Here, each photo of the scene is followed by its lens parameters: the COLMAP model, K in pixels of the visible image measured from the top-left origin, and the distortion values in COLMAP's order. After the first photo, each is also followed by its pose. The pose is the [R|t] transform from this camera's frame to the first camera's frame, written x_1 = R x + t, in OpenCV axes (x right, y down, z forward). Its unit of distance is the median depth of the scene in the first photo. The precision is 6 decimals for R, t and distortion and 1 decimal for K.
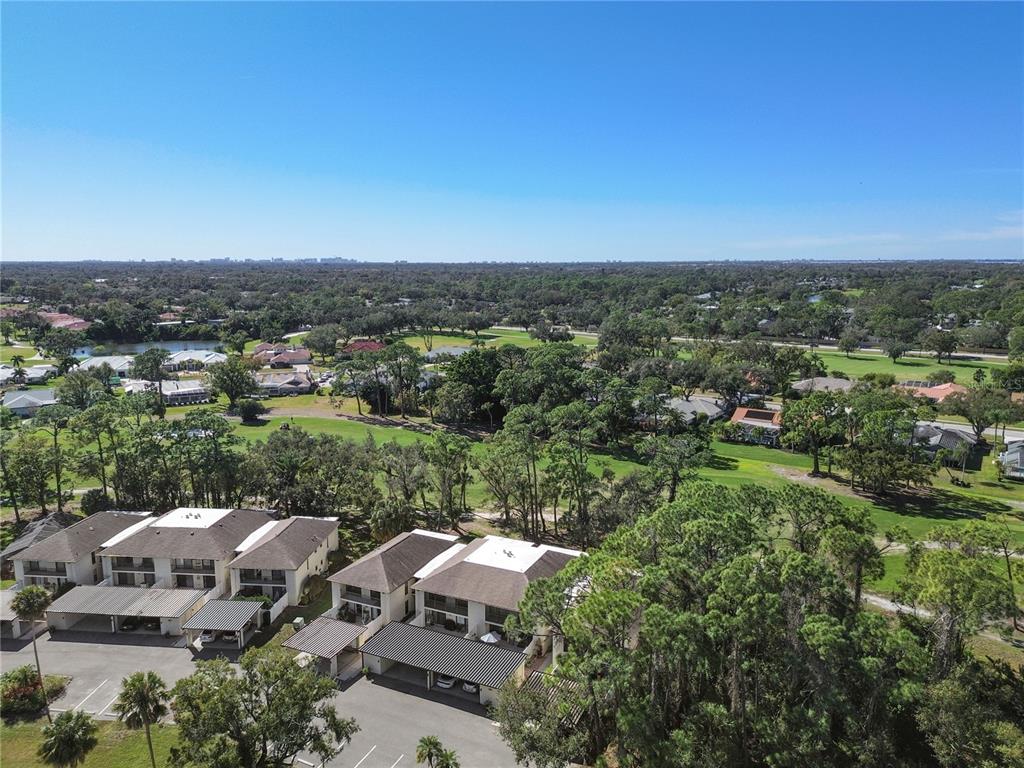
lens RADIAL K [[717.8, 0, 510.6], [0, 717.8, 383.6], [0, 0, 1]] dist [0.062724, -0.055475]
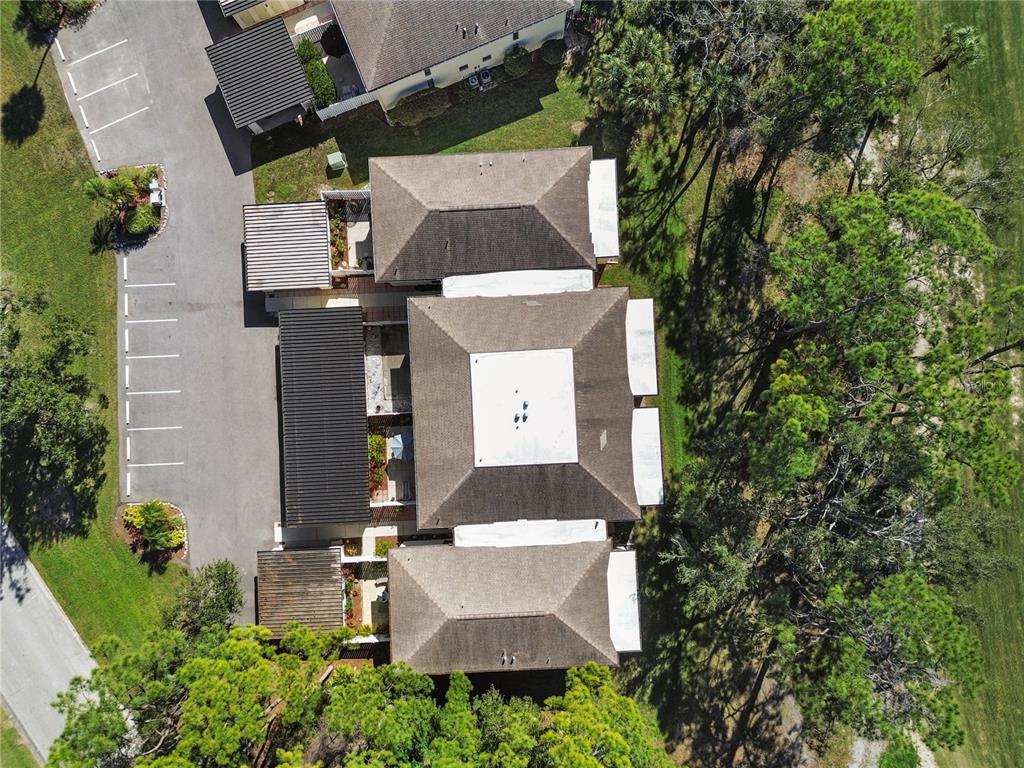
lens RADIAL K [[717.8, 0, 516.3], [0, 717.8, 384.3], [0, 0, 1]] dist [0.062724, -0.055475]
pose [[0.473052, 0.880944, -0.012626, -0.019296], [-0.149469, 0.094368, 0.984253, -0.332474], [0.868263, -0.463716, 0.176315, 0.911905]]
